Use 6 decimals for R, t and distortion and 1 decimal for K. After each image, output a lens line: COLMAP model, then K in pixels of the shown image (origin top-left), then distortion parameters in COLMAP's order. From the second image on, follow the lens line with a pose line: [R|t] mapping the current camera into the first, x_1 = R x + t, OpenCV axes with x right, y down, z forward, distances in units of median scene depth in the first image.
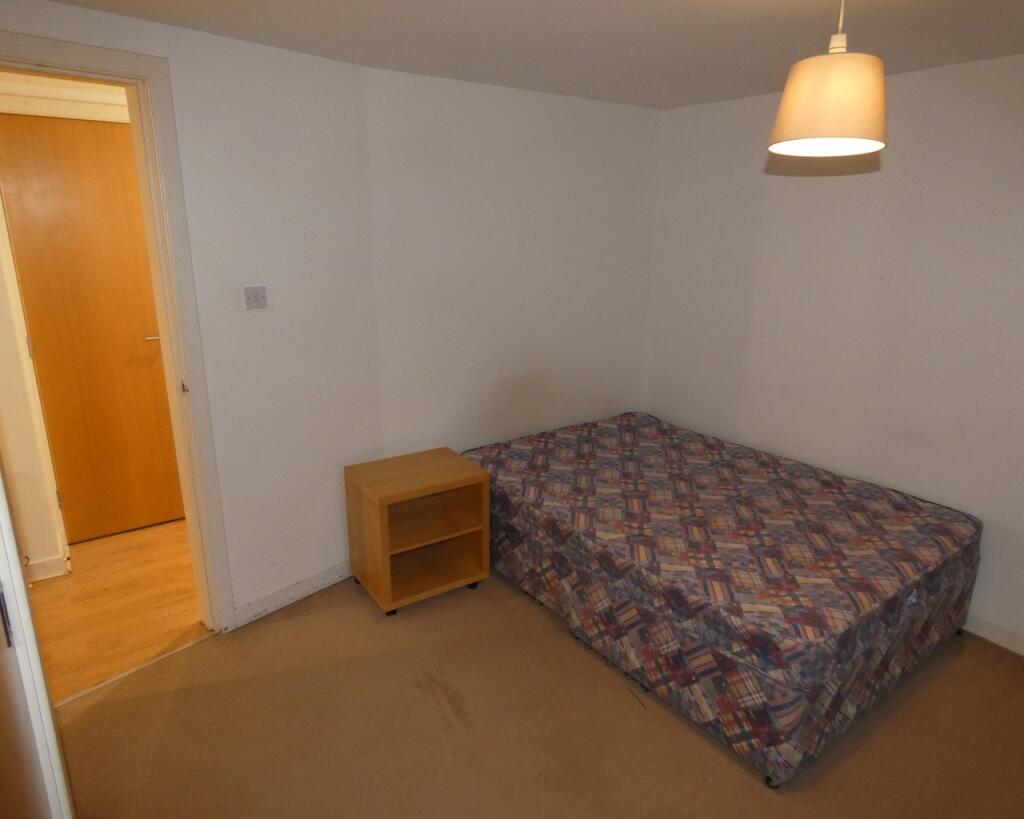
lens RADIAL K [[660.1, 0, 539.0], [0, 660.1, 389.2], [0, 0, 1]] dist [-0.000041, -0.000224]
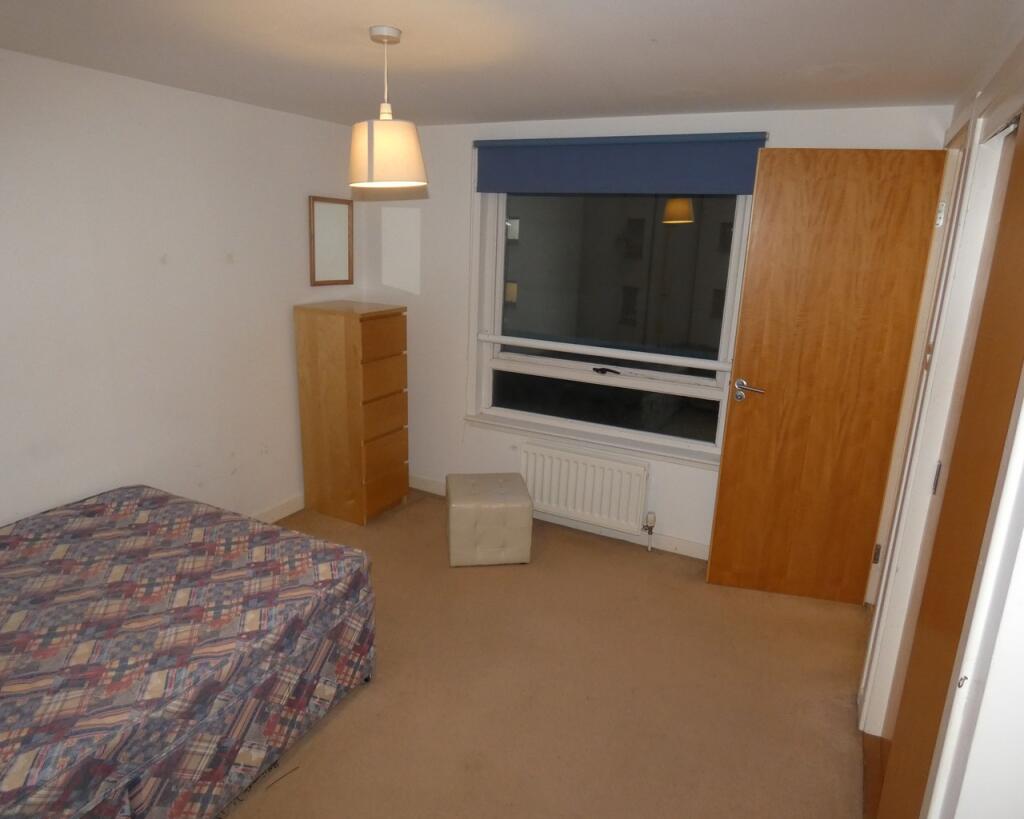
lens RADIAL K [[658.8, 0, 512.0], [0, 658.8, 409.5], [0, 0, 1]] dist [0.002961, 0.001966]
pose [[-0.439383, -0.257329, 0.860654, -0.519490], [0.181511, 0.912896, 0.365614, -0.202530], [-0.879771, 0.316863, -0.354403, 0.758835]]
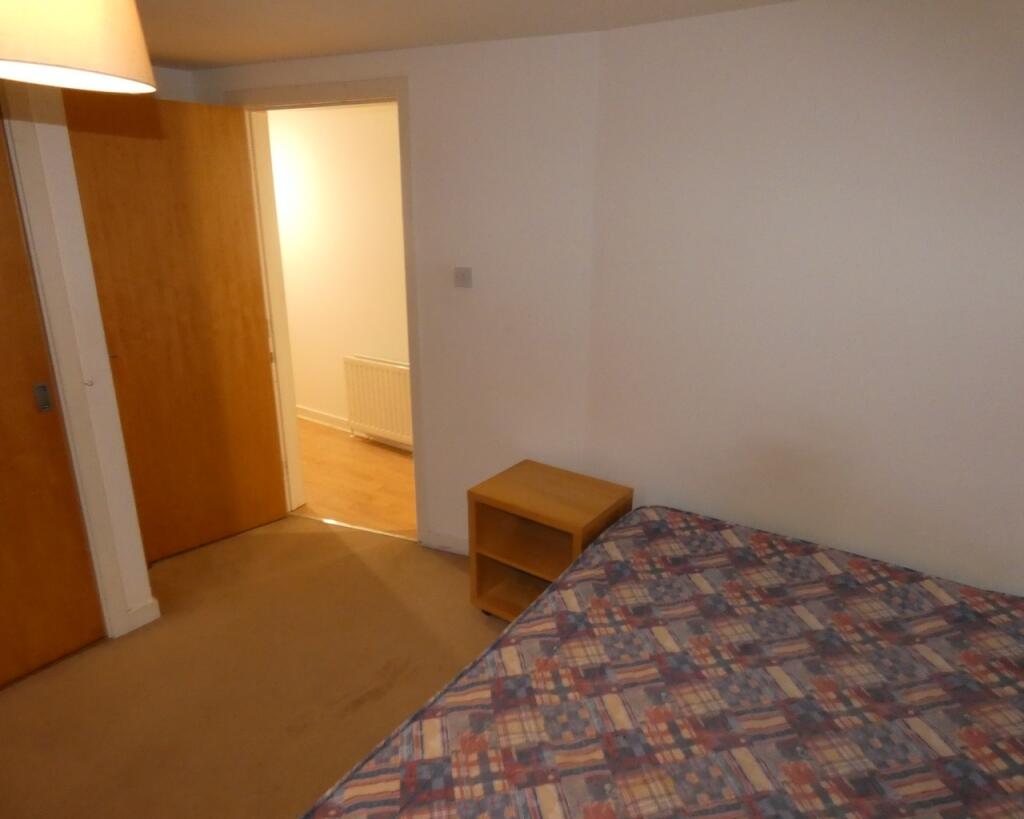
lens RADIAL K [[658.8, 0, 512.0], [0, 658.8, 409.5], [0, 0, 1]] dist [0.002961, 0.001966]
pose [[0.311985, 0.268570, -0.911337, 0.611199], [-0.234309, 0.951337, 0.200145, -0.153786], [0.920742, 0.151092, 0.359731, 0.652495]]
